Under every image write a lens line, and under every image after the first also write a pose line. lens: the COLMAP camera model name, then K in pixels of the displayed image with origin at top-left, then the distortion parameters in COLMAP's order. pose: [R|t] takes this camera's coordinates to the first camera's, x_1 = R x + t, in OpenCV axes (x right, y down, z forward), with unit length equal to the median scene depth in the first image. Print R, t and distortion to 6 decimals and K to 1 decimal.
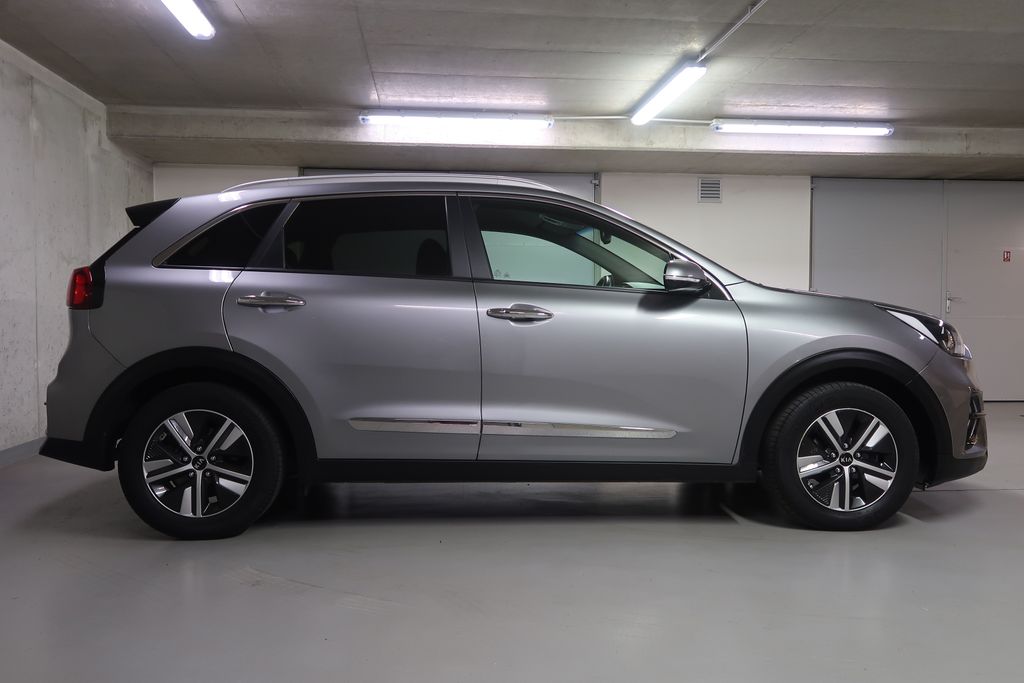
lens RADIAL K [[927.6, 0, 512.0], [0, 927.6, 341.5], [0, 0, 1]] dist [0.003450, 0.012723]
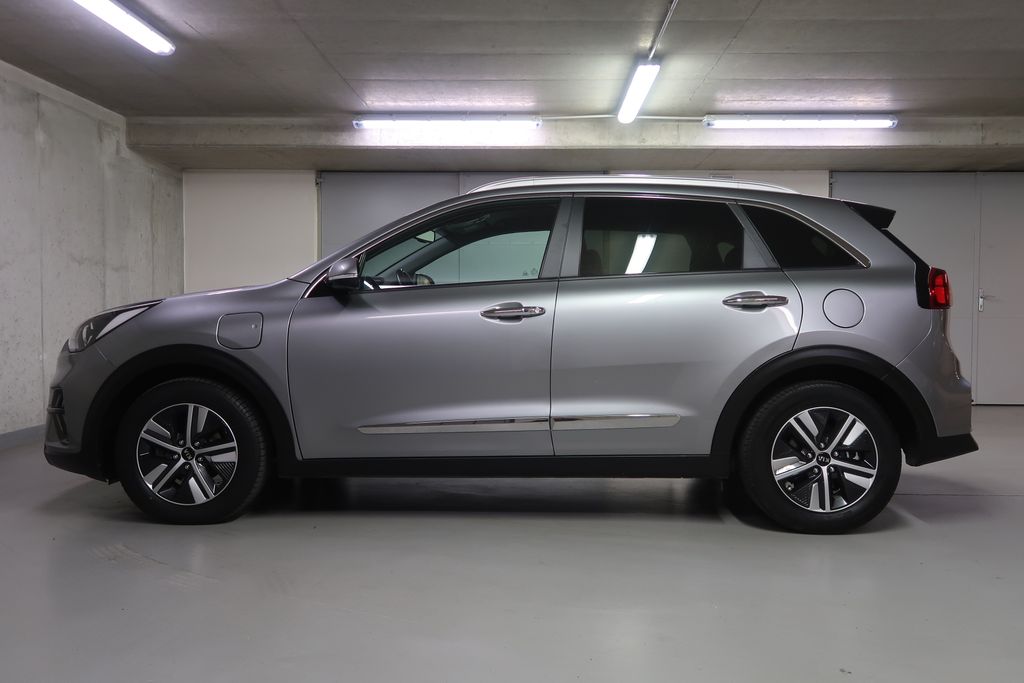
lens RADIAL K [[927.6, 0, 512.0], [0, 927.6, 341.5], [0, 0, 1]] dist [0.003450, 0.012723]
pose [[0.991906, 0.005673, -0.126847, 0.144624], [-0.005452, 0.999983, 0.002086, 0.001467], [0.126857, -0.001377, 0.991920, -0.011787]]
